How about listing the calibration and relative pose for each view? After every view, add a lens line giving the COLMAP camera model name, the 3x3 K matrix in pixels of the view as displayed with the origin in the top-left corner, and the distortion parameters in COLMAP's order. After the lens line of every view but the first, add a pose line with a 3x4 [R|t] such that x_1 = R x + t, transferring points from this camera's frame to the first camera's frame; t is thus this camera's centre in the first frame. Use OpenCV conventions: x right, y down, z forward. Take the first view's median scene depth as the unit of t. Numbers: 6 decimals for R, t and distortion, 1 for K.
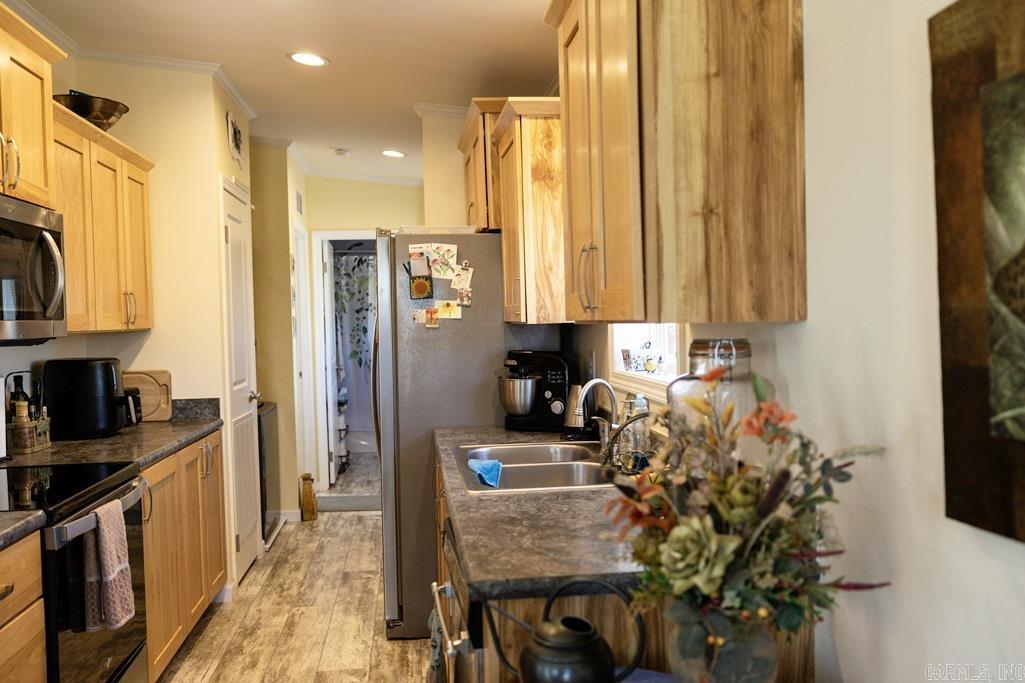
lens RADIAL K [[900.3, 0, 512.5], [0, 900.3, 341.5], [0, 0, 1]] dist [-0.010854, -0.002674]
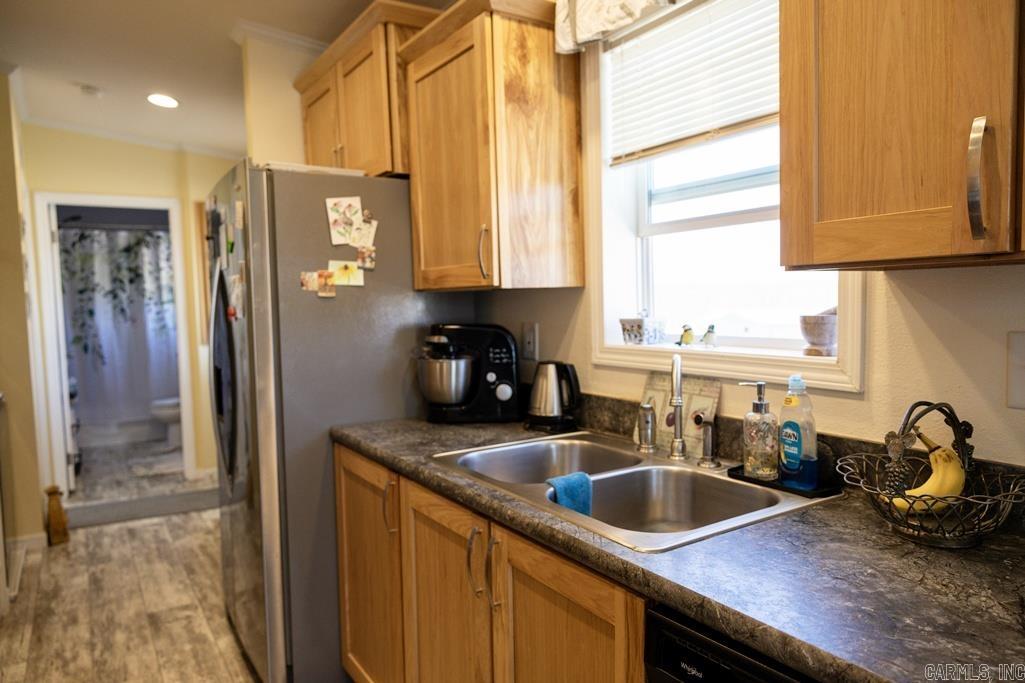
lens RADIAL K [[700.0, 0, 539.7], [0, 700.0, 344.2], [0, 0, 1]] dist [0.001152, 0.003707]
pose [[0.889424, -0.028963, 0.456165, -0.164708], [0.016110, 0.999357, 0.032040, 0.007113], [-0.456800, -0.021149, 0.889318, 0.322315]]
